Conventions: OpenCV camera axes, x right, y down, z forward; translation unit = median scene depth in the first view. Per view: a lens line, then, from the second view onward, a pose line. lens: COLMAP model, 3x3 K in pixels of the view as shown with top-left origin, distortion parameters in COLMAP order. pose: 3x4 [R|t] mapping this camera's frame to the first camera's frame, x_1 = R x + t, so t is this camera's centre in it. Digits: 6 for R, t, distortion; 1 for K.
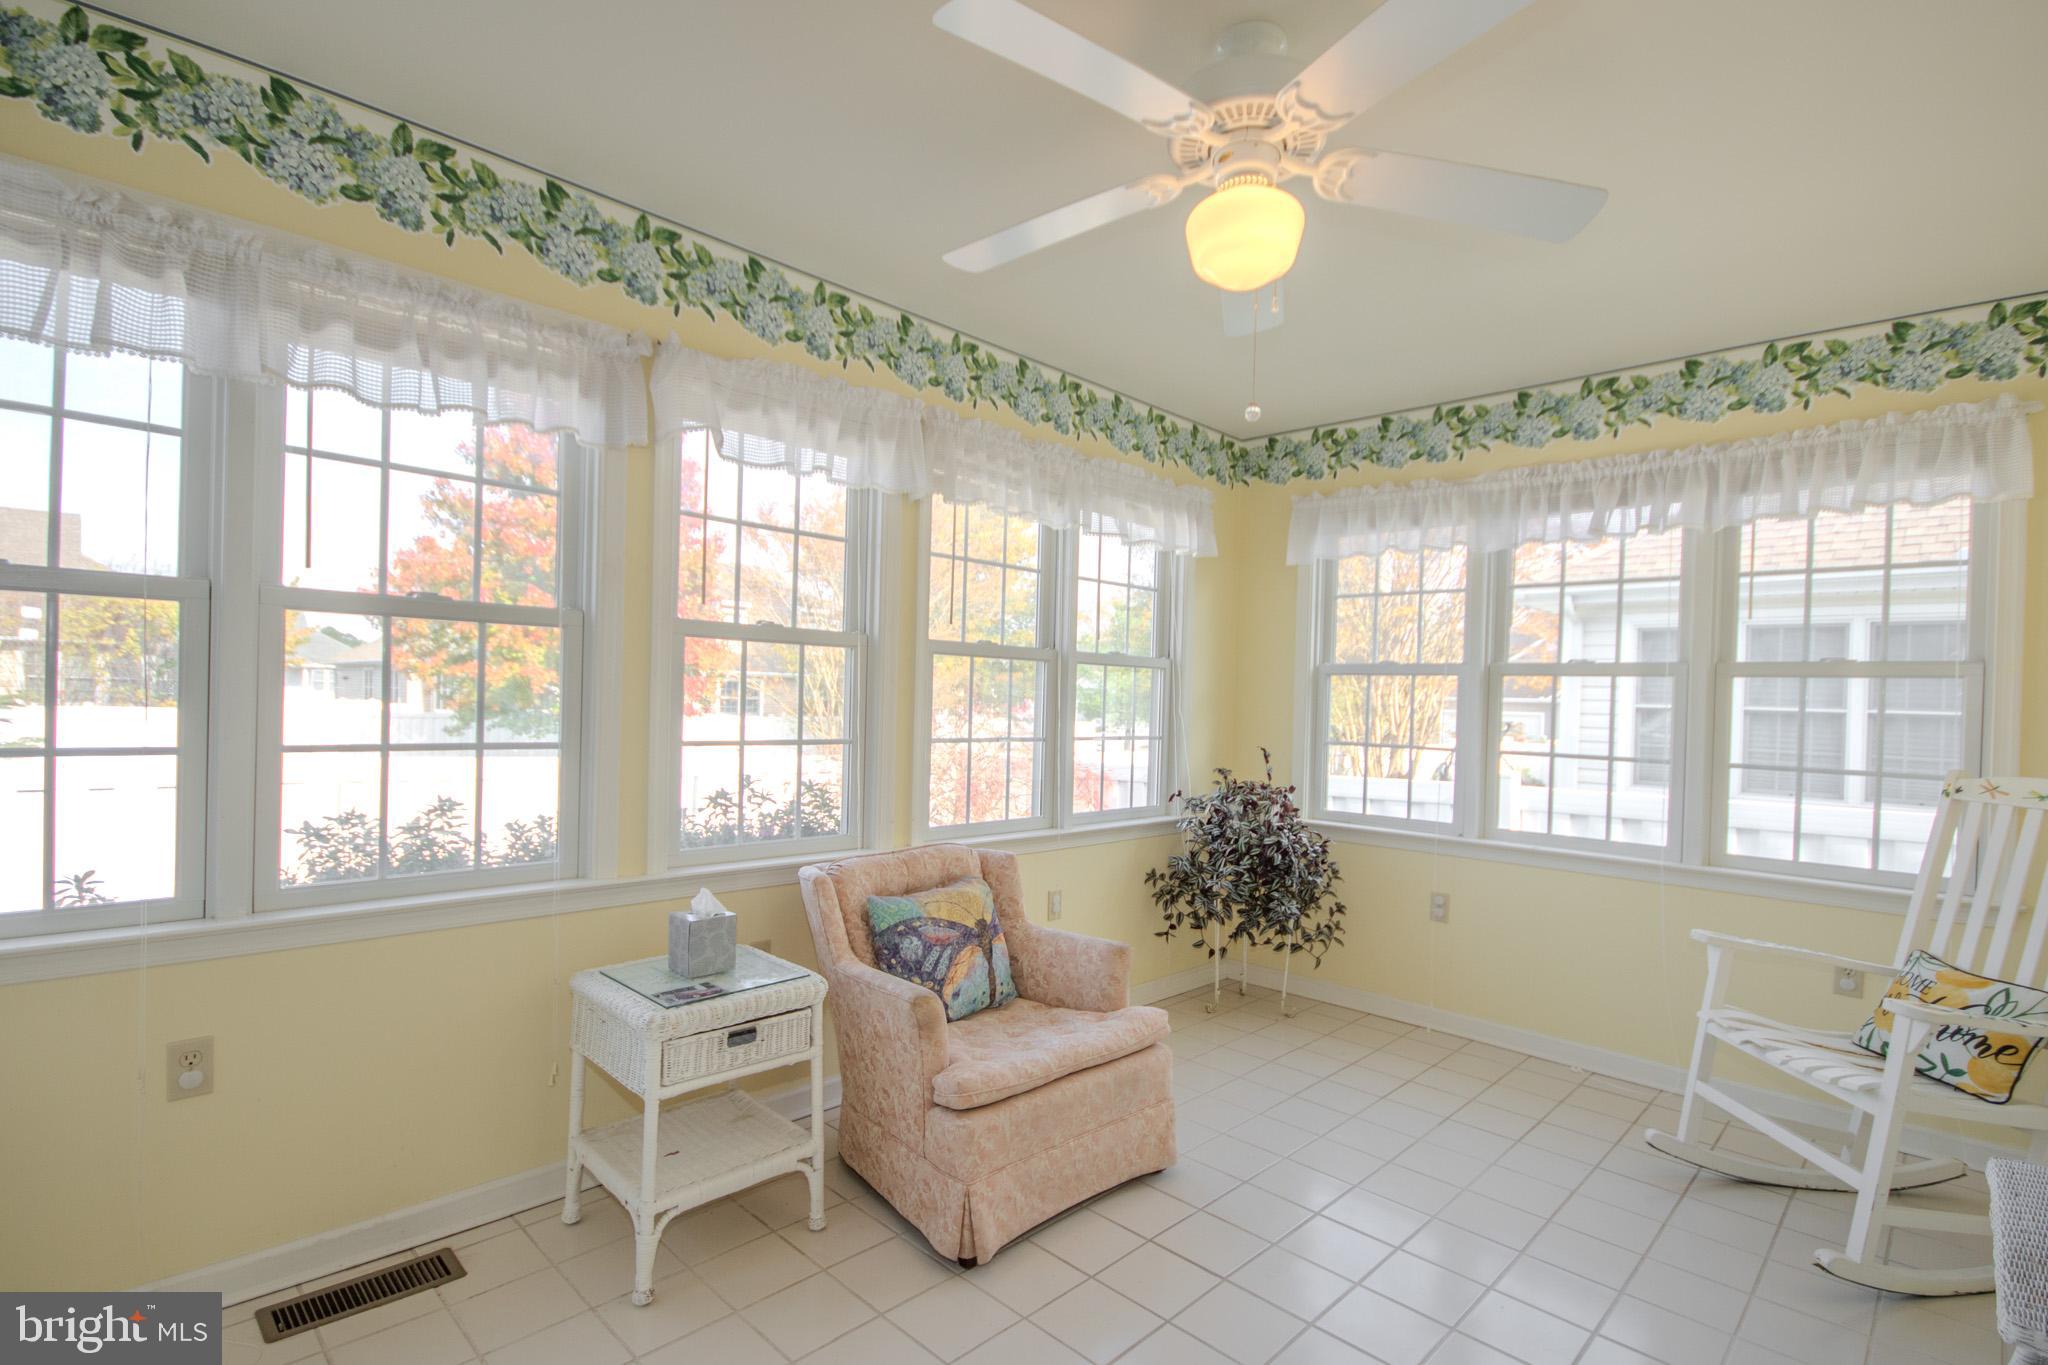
lens RADIAL K [[973.3, 0, 1030.6], [0, 973.3, 707.9], [0, 0, 1]] dist [0.002489, 0.000037]
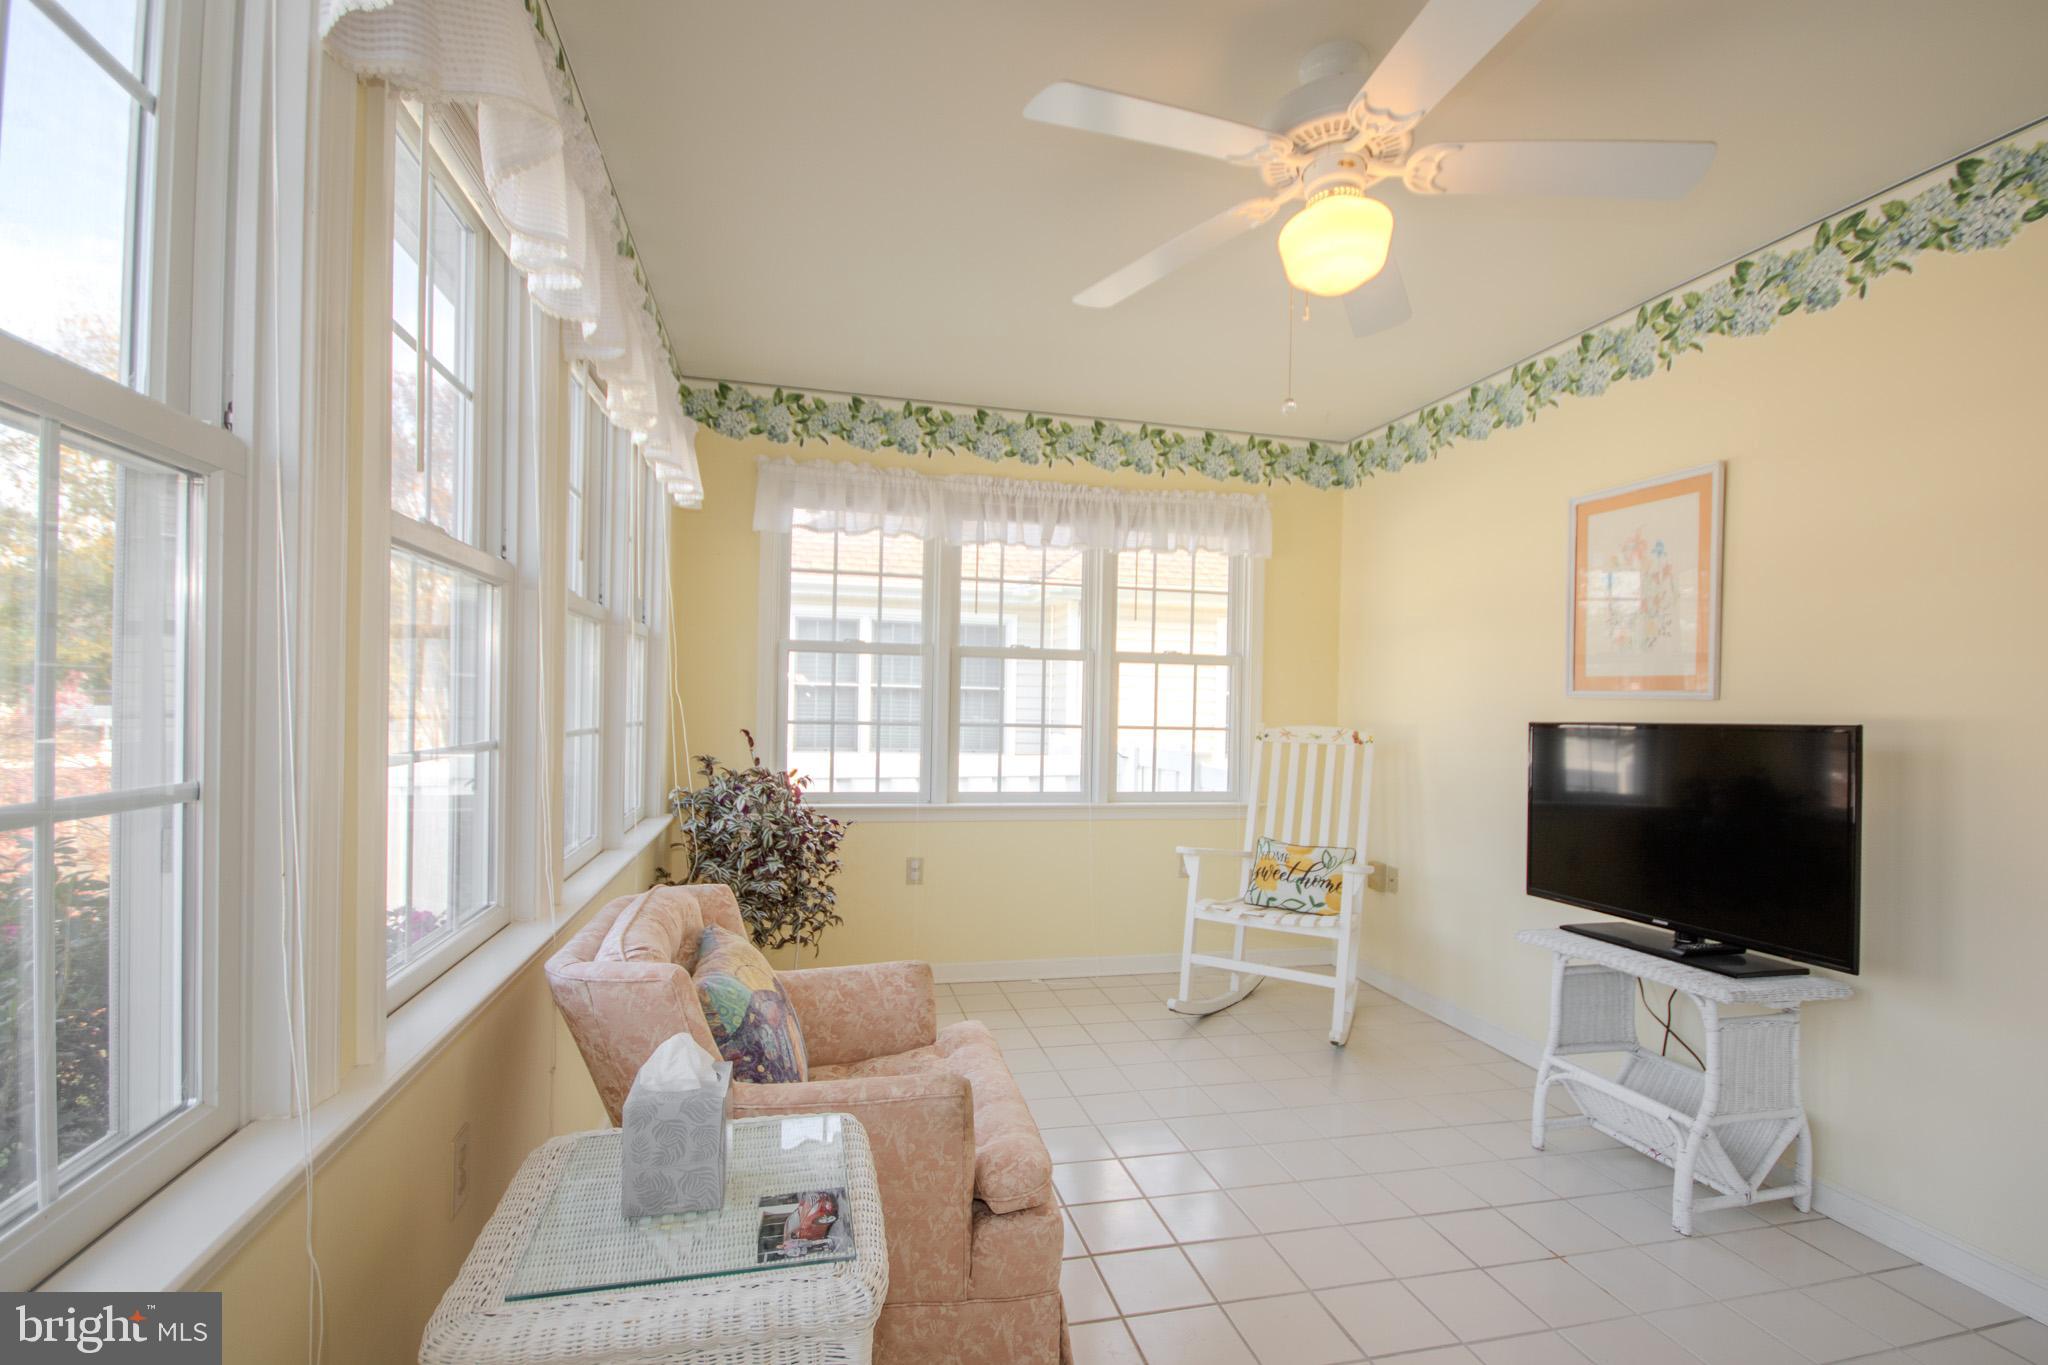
lens RADIAL K [[947.2, 0, 1037.9], [0, 947.2, 709.3], [0, 0, 1]] dist [-0.002041, -0.000562]
pose [[0.524667, -0.026504, 0.850895, -0.433639], [0.001684, 0.999546, 0.030096, -0.005704], [-0.851306, -0.014358, 0.524473, 0.367819]]
